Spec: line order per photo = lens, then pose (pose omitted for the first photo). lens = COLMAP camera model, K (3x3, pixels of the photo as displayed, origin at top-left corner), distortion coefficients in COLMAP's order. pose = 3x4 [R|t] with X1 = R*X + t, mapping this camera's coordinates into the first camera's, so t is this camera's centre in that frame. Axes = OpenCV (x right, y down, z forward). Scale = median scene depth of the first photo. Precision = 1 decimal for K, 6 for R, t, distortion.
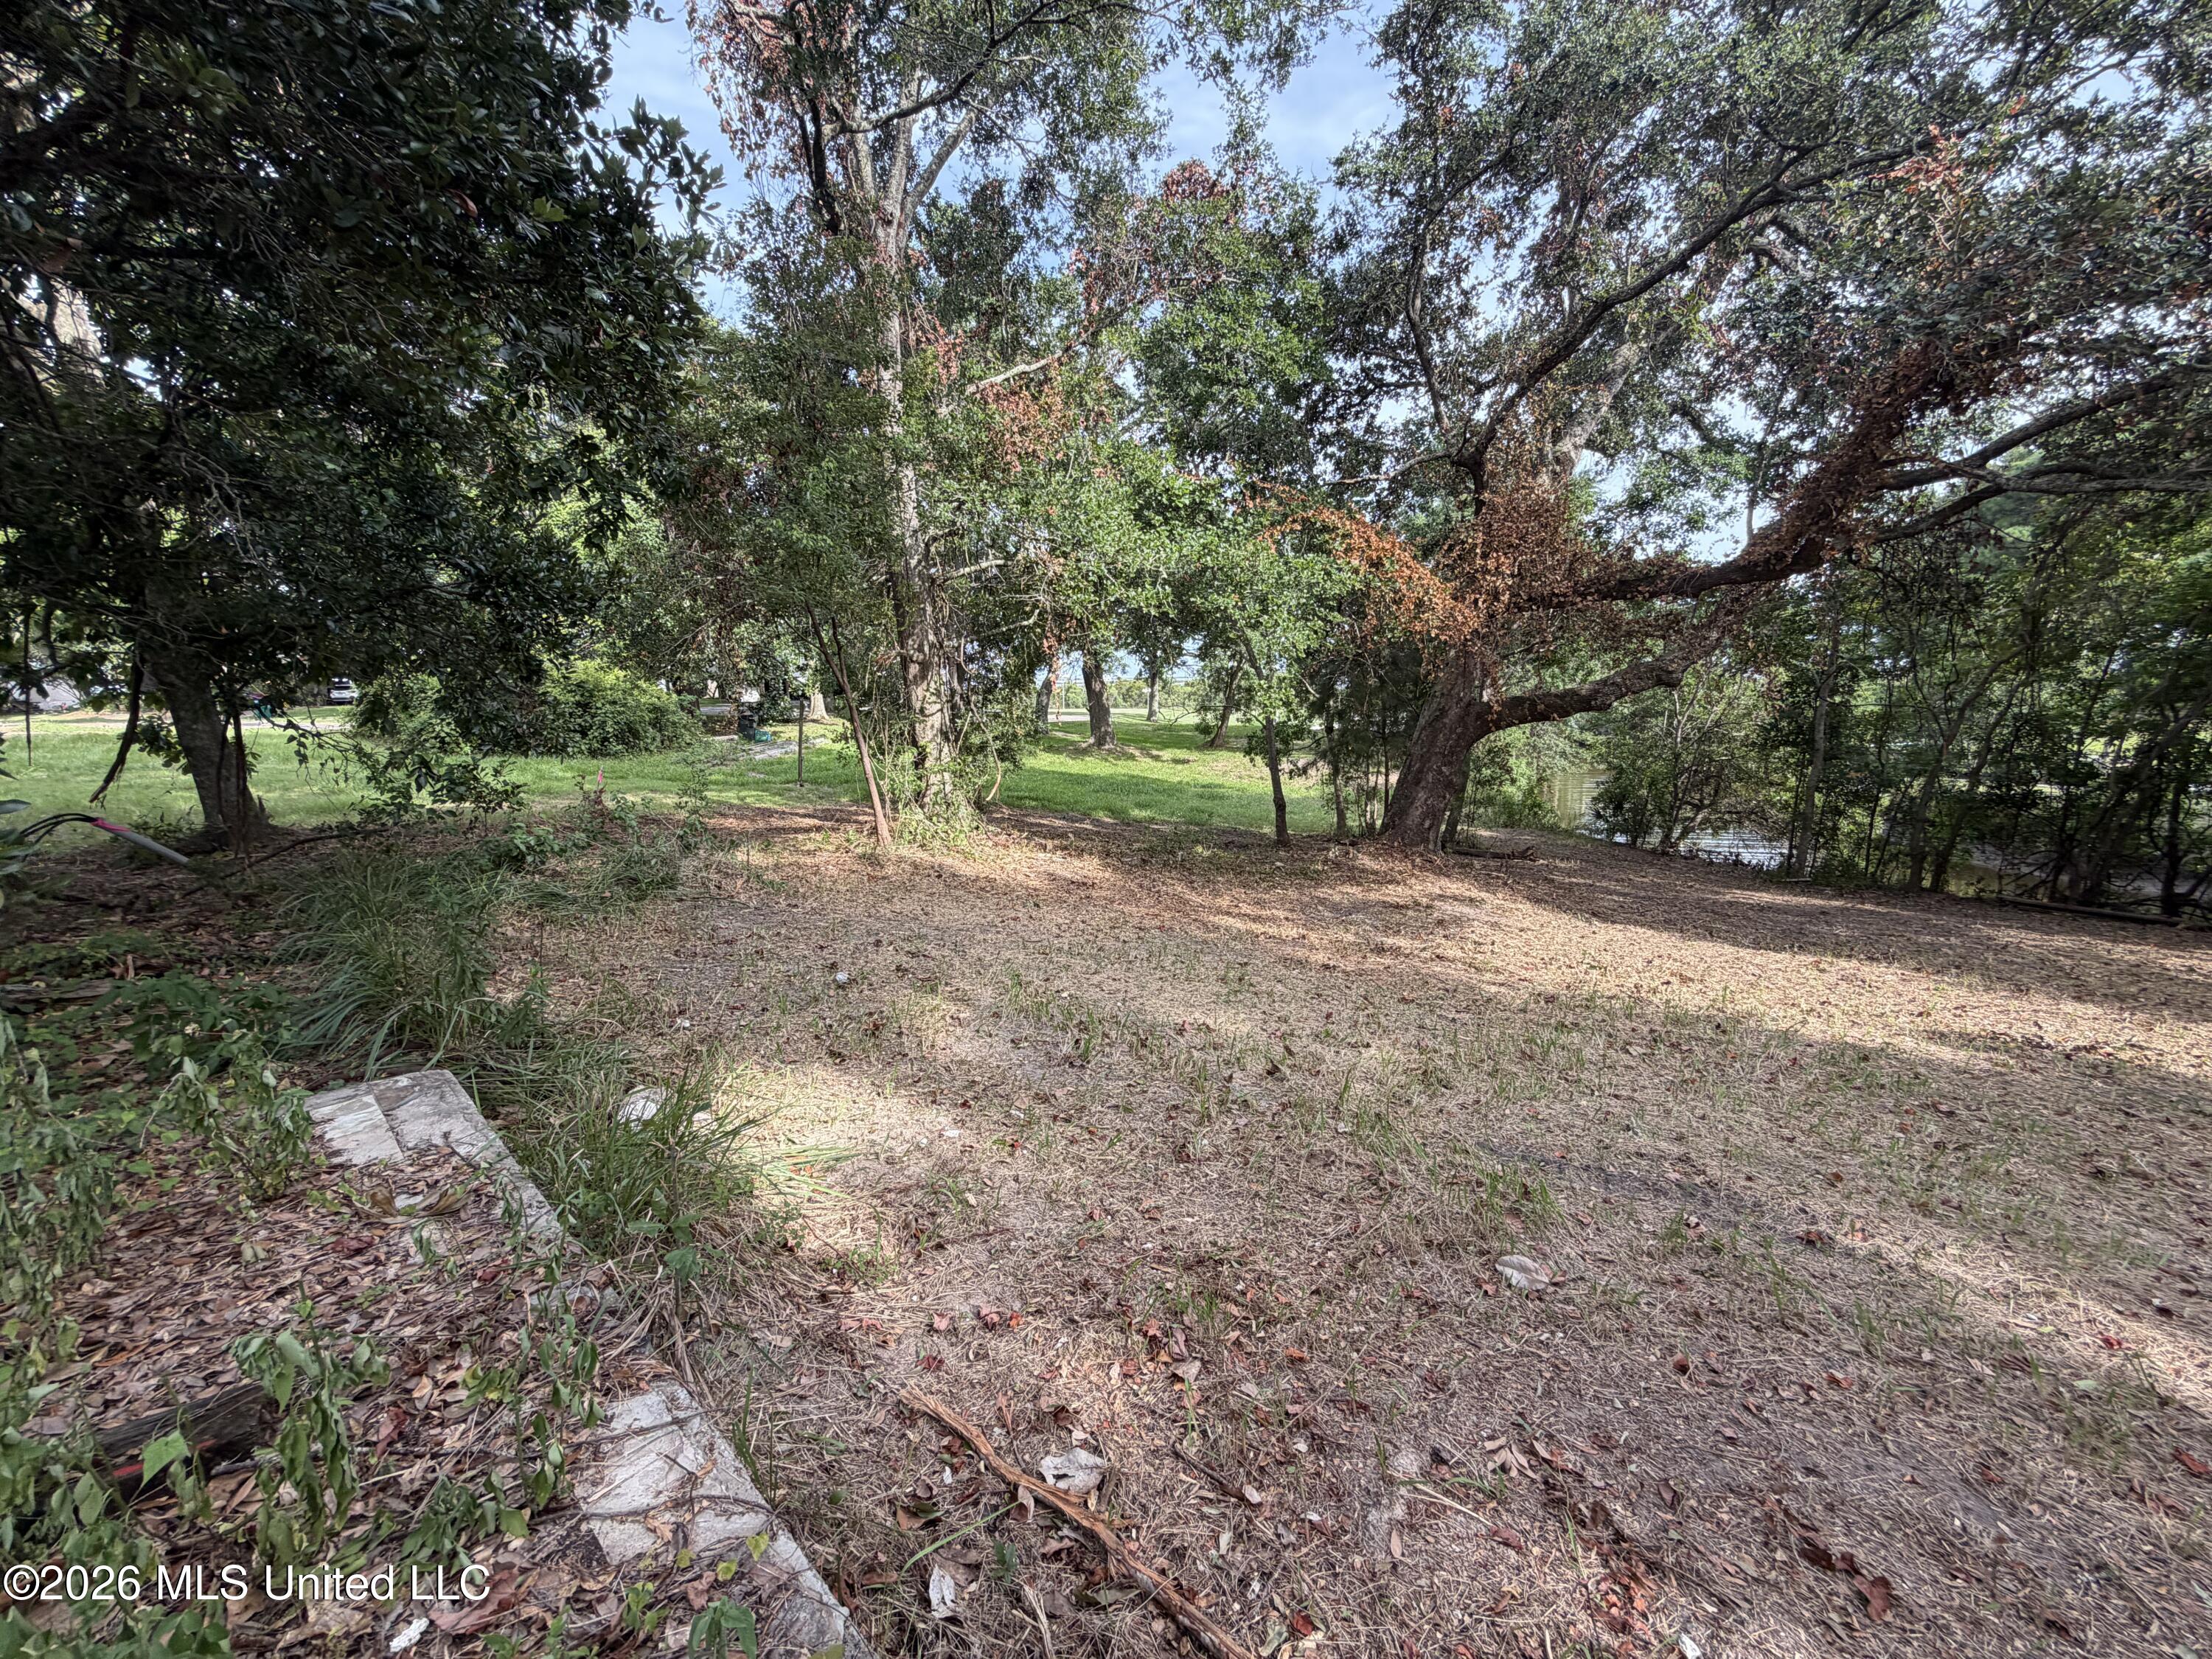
lens RADIAL K [[882.3, 0, 1100.0], [0, 882.3, 829.0], [0, 0, 1]] dist [-0.001026, 0.000306]
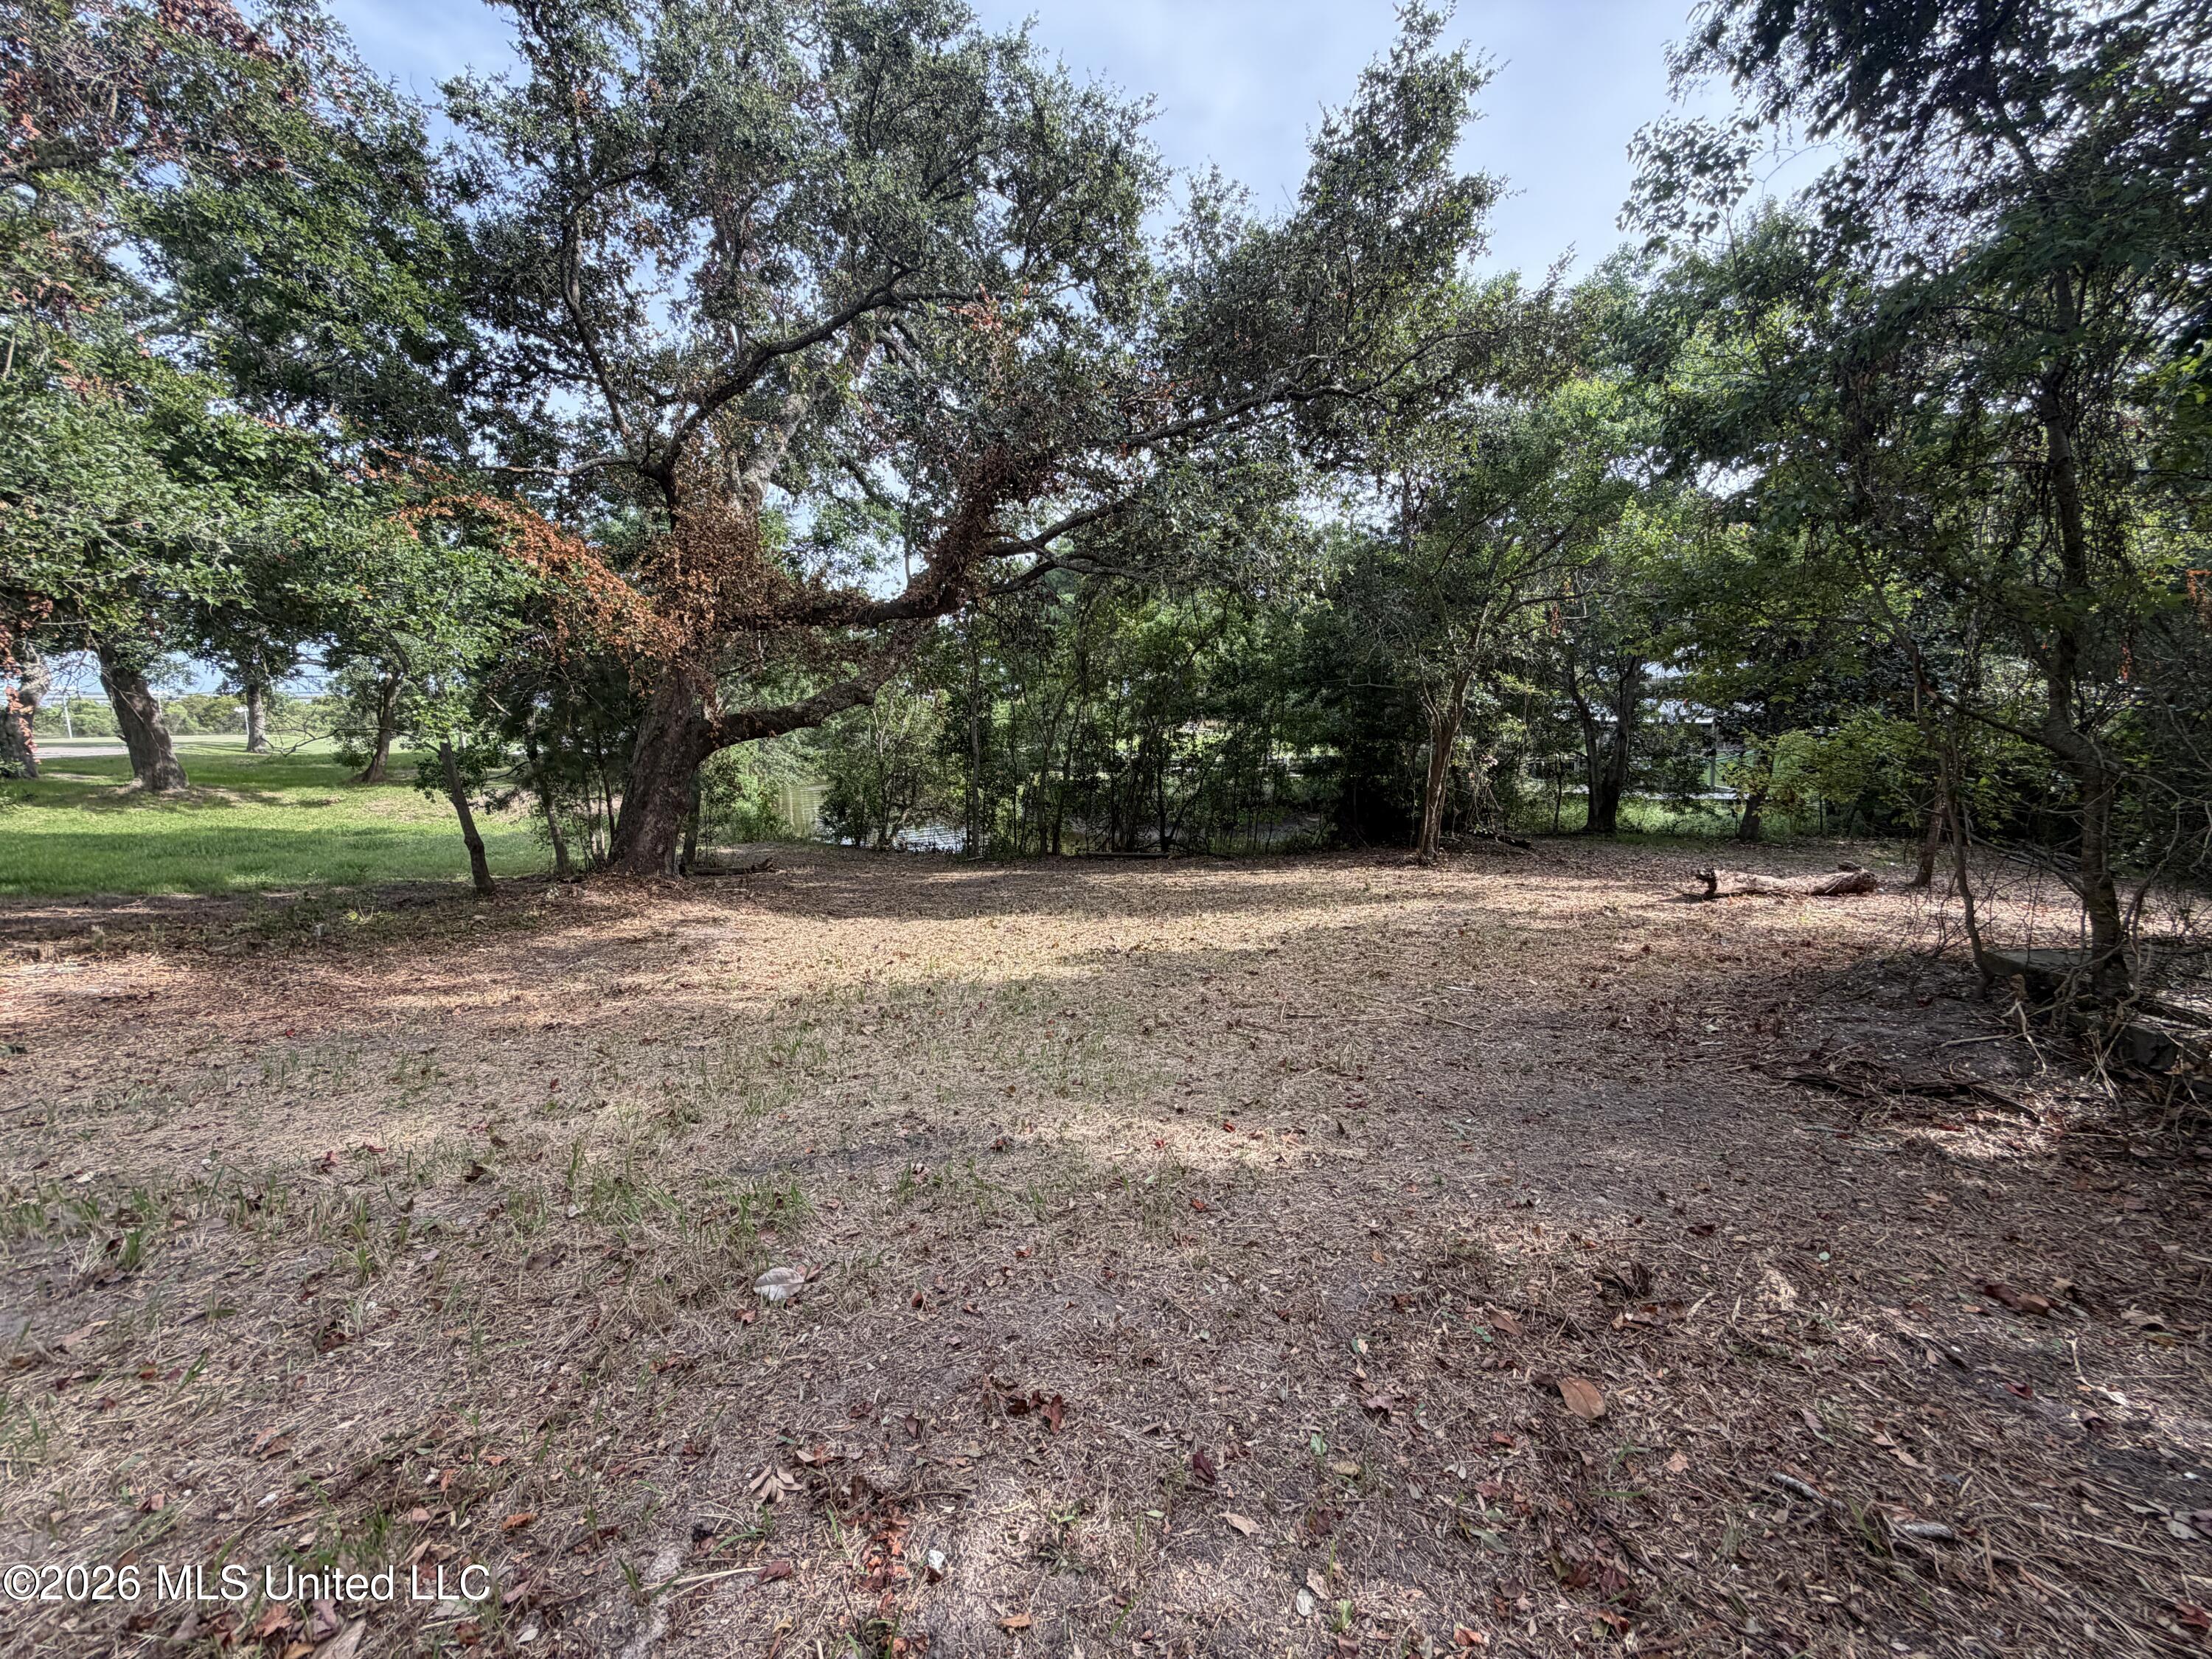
lens RADIAL K [[882.2, 0, 1099.4], [0, 882.2, 828.7], [0, 0, 1]] dist [-0.000396, 0.000221]
pose [[0.684248, -0.099986, 0.722363, 0.011493], [0.115026, 0.992954, 0.028483, 0.000480], [-0.720121, 0.063601, 0.690928, 0.002636]]
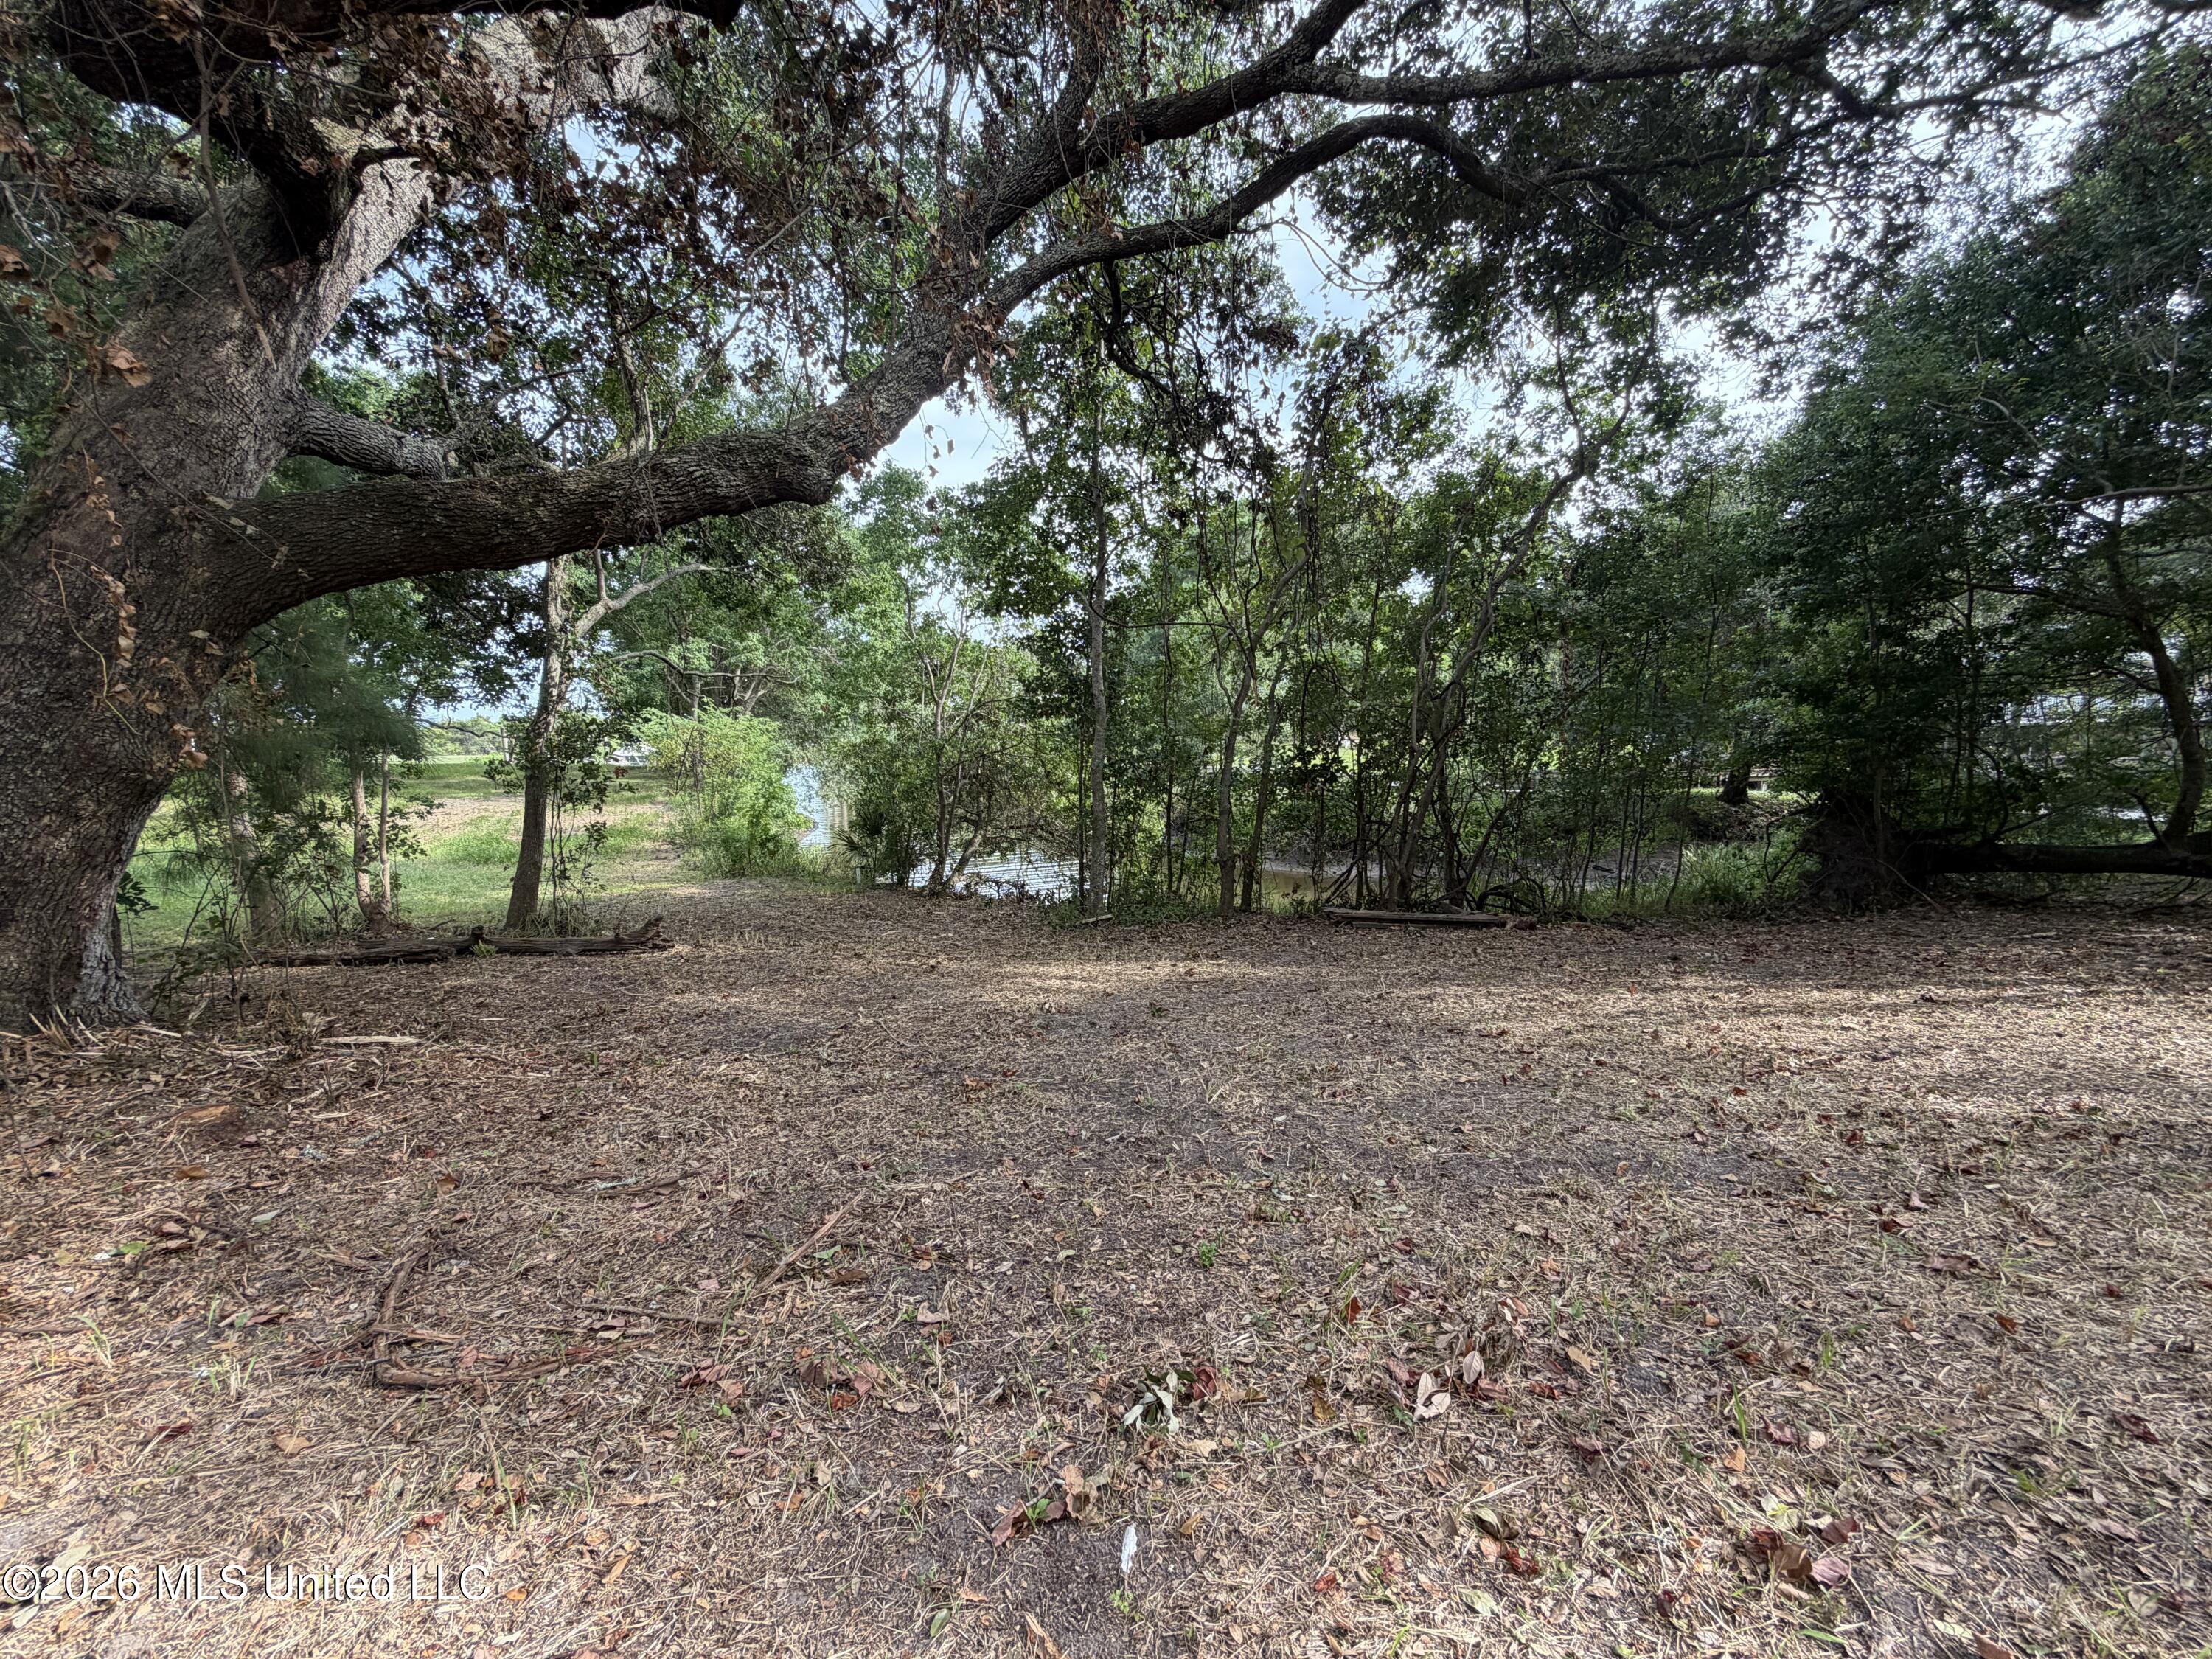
lens RADIAL K [[882.2, 0, 1099.4], [0, 882.2, 828.7], [0, 0, 1]] dist [-0.000396, 0.000221]
pose [[0.766021, -0.071391, 0.638839, 0.508973], [0.108821, 0.993872, -0.019420, 0.008390], [-0.633538, 0.084395, 0.769095, 0.655944]]
